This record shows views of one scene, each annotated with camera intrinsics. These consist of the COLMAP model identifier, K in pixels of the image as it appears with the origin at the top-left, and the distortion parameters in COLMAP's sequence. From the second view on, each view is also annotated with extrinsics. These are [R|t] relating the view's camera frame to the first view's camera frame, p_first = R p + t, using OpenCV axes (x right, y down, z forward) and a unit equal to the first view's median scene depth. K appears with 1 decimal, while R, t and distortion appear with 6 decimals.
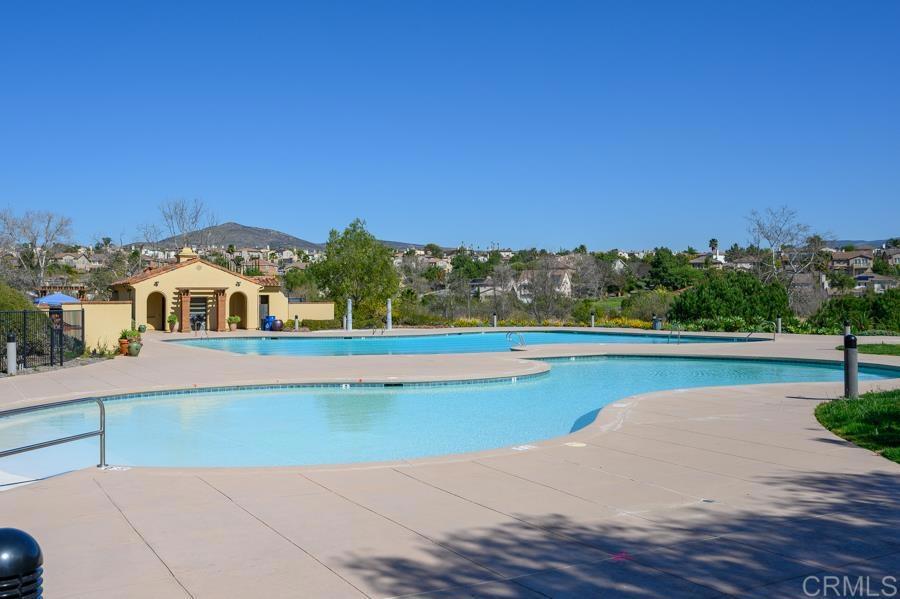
lens RADIAL K [[768.1, 0, 450.9], [0, 768.1, 295.1], [0, 0, 1]] dist [-0.000411, -0.001448]
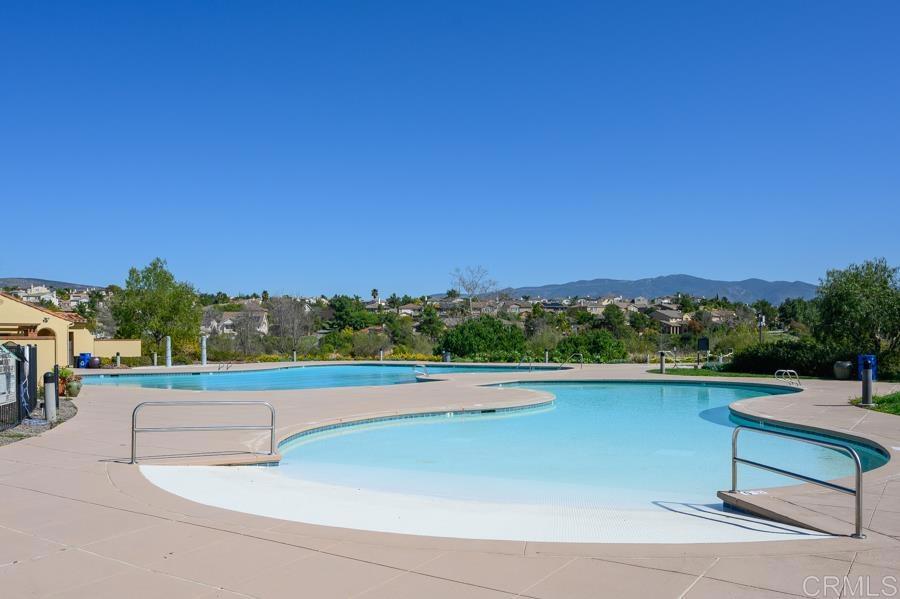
lens RADIAL K [[653.0, 0, 448.8], [0, 653.0, 305.8], [0, 0, 1]] dist [-0.002247, -0.000677]
pose [[0.905634, 0.022665, 0.423453, -0.156778], [-0.004136, 0.998995, -0.044626, 0.002007], [-0.424039, 0.038664, 0.904818, 0.047898]]
